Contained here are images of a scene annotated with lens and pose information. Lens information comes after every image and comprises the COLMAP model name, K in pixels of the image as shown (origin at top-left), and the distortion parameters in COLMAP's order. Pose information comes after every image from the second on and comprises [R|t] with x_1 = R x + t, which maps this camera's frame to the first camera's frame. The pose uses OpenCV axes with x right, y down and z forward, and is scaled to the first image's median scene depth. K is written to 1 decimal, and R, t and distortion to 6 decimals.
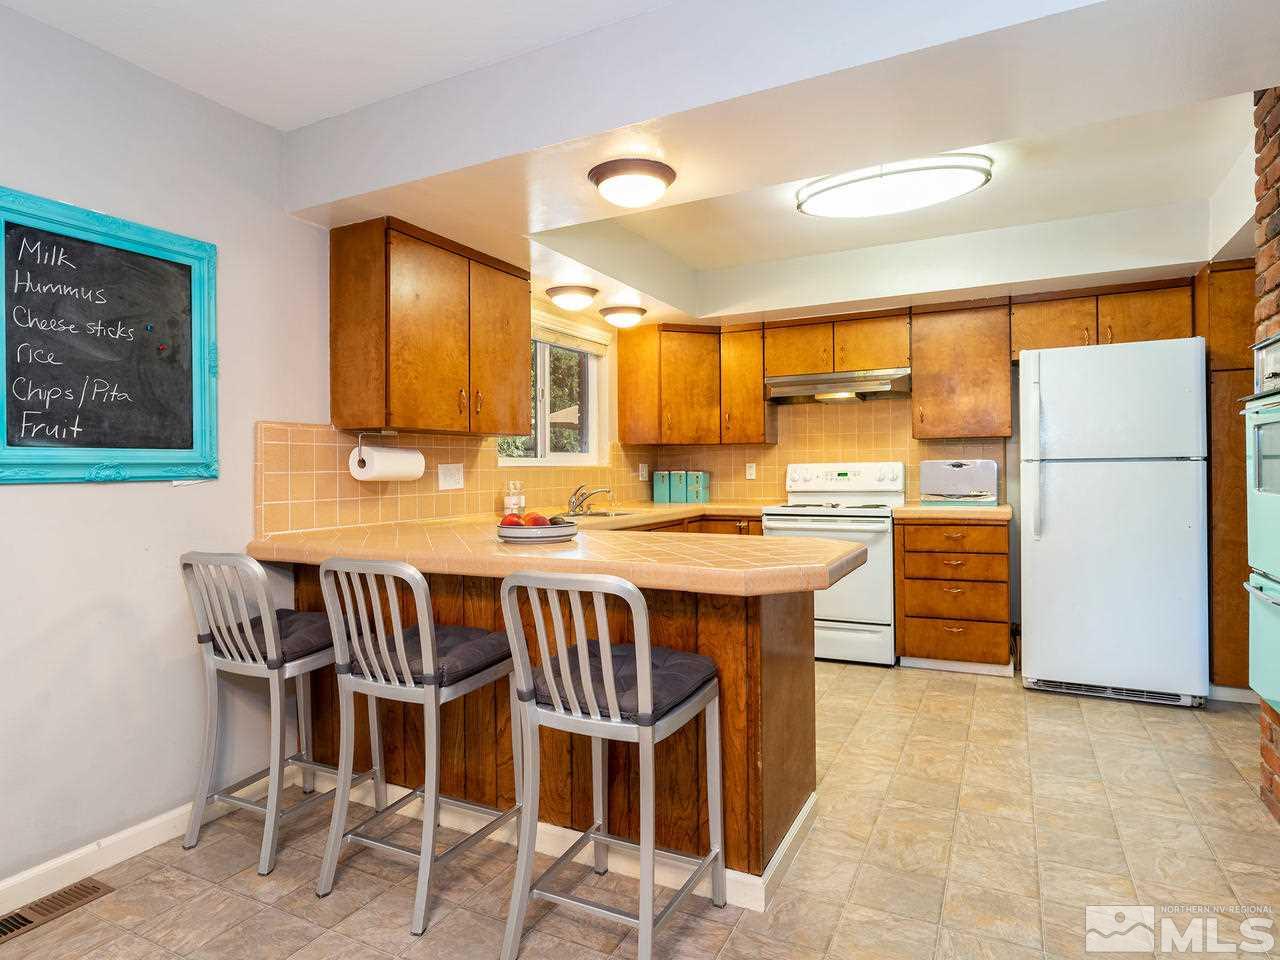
lens RADIAL K [[734.7, 0, 631.8], [0, 734.7, 472.1], [0, 0, 1]] dist [-0.005431, 0.004909]
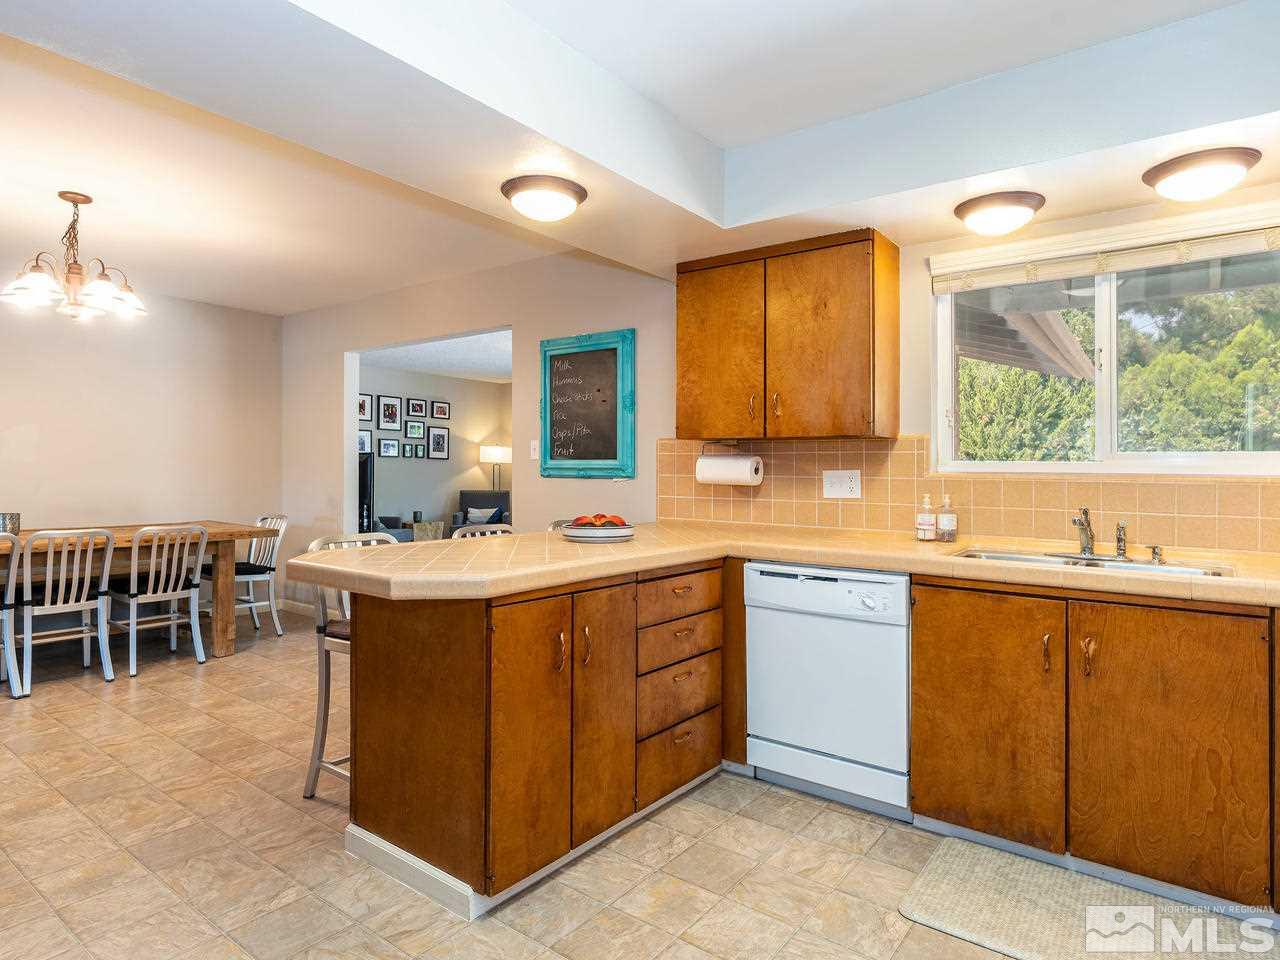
lens RADIAL K [[734.7, 0, 632.2], [0, 734.7, 469.4], [0, 0, 1]] dist [-0.005431, 0.004909]
pose [[-0.170291, 0.013217, -0.985305, 0.534599], [-0.010630, 0.999827, 0.015249, -0.018242], [0.985336, 0.013070, -0.170121, 0.694910]]
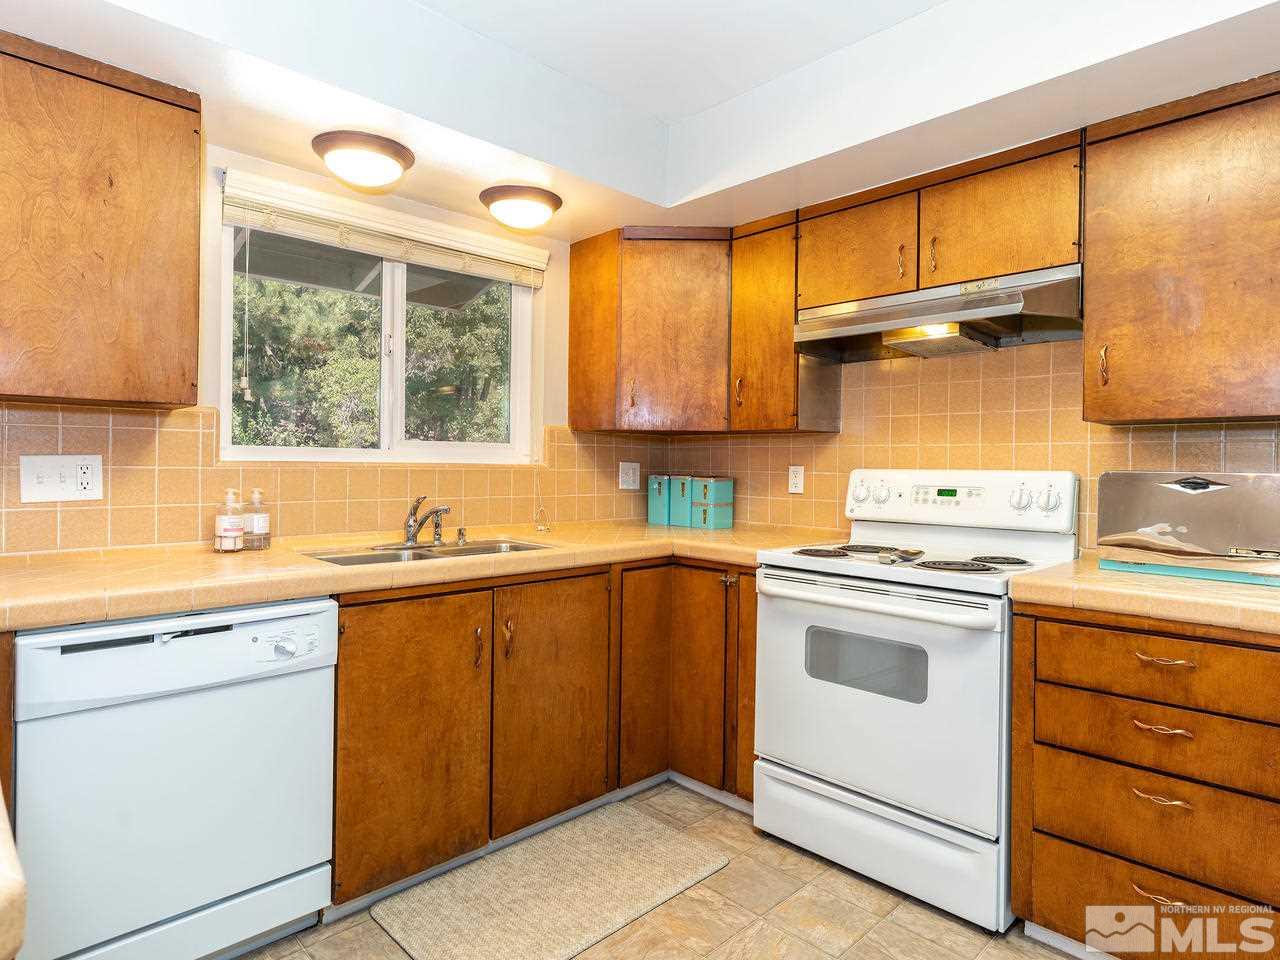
lens RADIAL K [[734.7, 0, 635.9], [0, 734.7, 463.4], [0, 0, 1]] dist [-0.005431, 0.004909]
pose [[0.947952, 0.023007, -0.317582, 0.260348], [-0.024369, 0.999703, -0.000317, -0.012428], [0.317481, 0.008039, 0.948231, 0.474096]]
